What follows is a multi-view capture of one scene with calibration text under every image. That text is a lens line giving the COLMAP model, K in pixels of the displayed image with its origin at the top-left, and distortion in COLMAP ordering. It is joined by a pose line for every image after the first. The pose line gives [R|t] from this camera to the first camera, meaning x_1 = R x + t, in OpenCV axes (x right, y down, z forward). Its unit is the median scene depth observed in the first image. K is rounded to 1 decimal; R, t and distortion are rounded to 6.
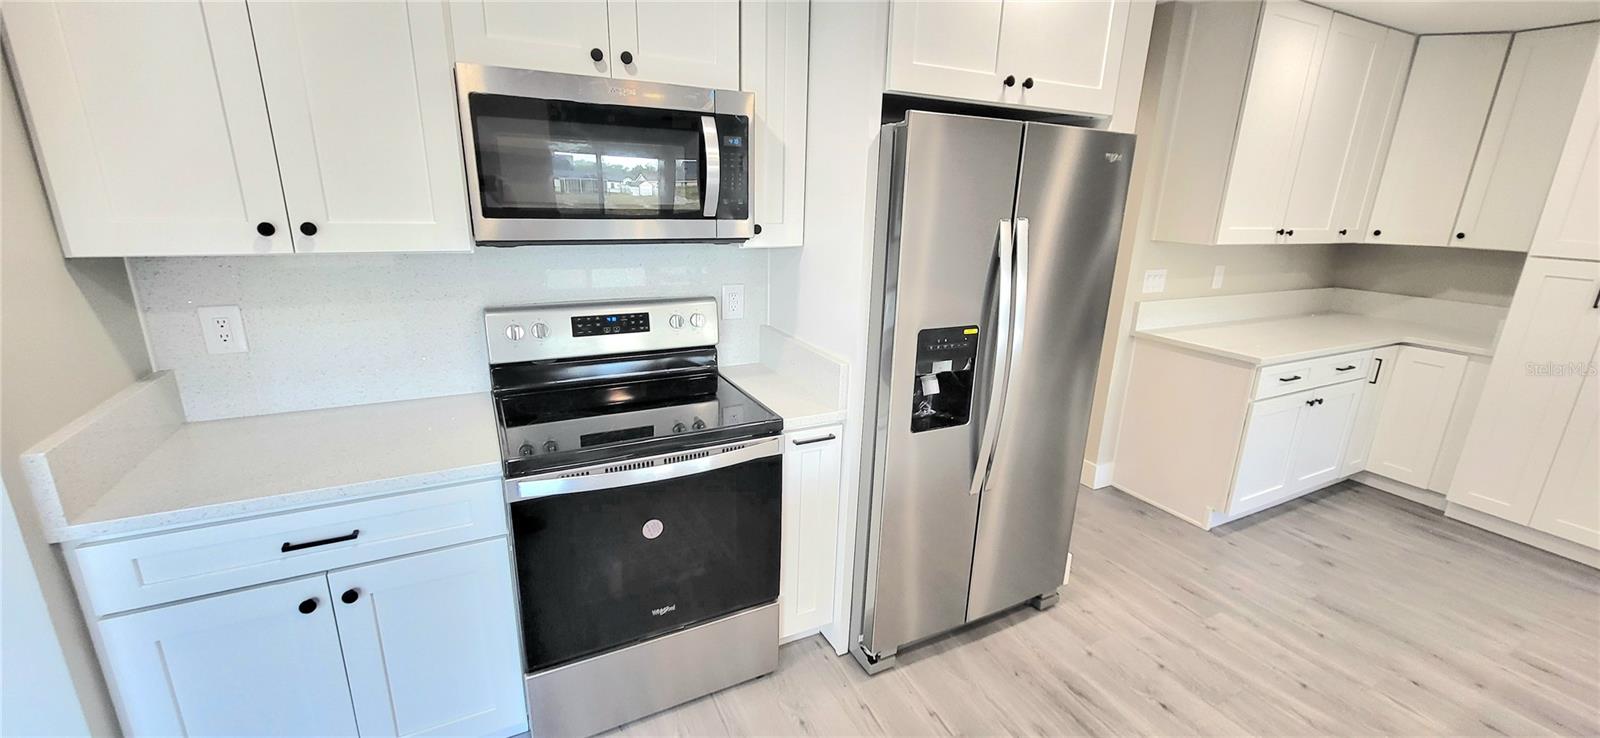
lens RADIAL K [[636.7, 0, 802.3], [0, 636.7, 374.0], [0, 0, 1]] dist [-0.001630, -0.000291]
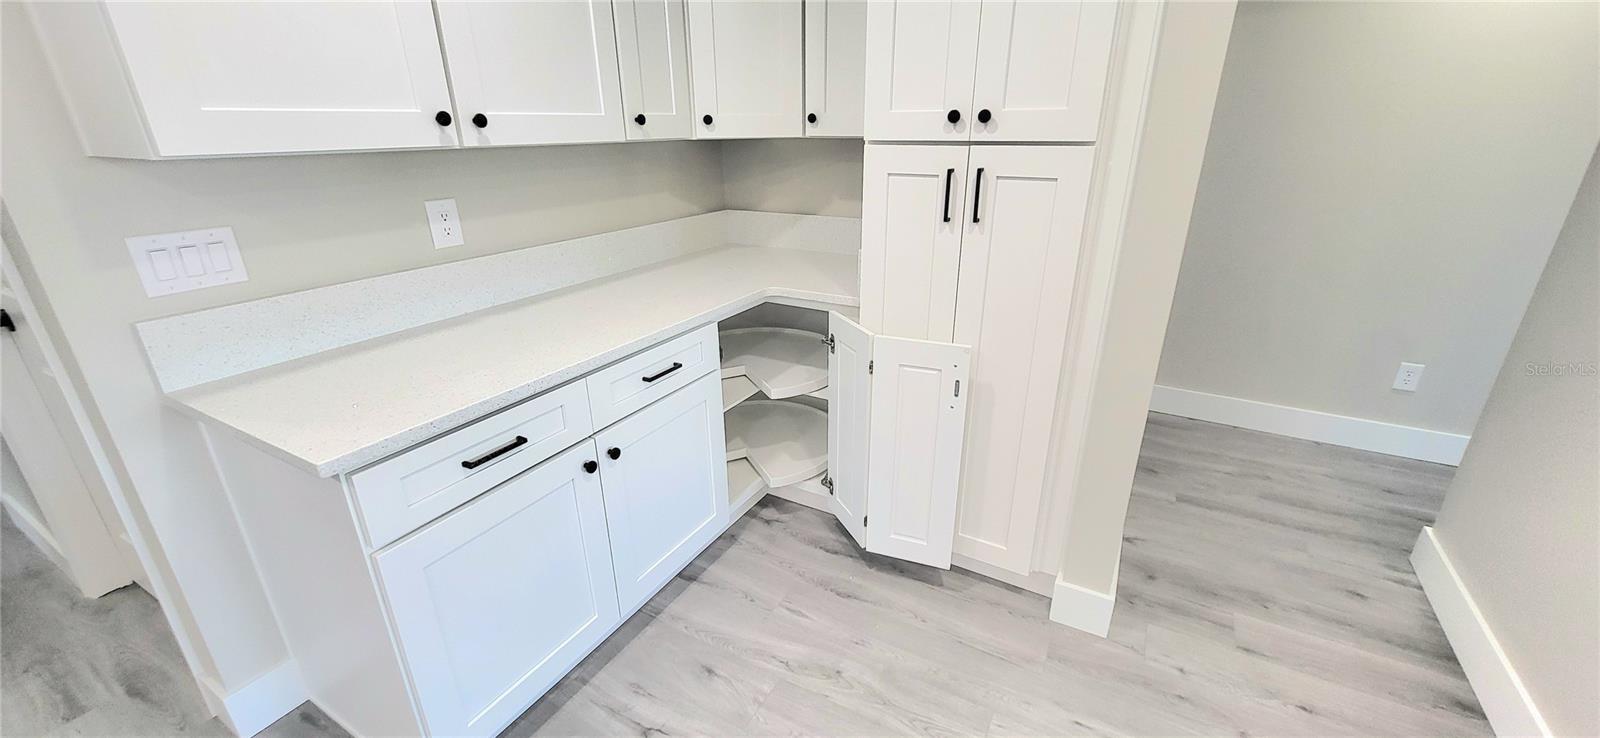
lens RADIAL K [[636.7, 0, 802.3], [0, 636.7, 374.0], [0, 0, 1]] dist [-0.001630, -0.000291]
pose [[0.842047, -0.229839, 0.487987, 0.650716], [0.178199, 0.972416, 0.150509, -0.065519], [-0.509119, -0.039776, 0.859776, 0.441830]]
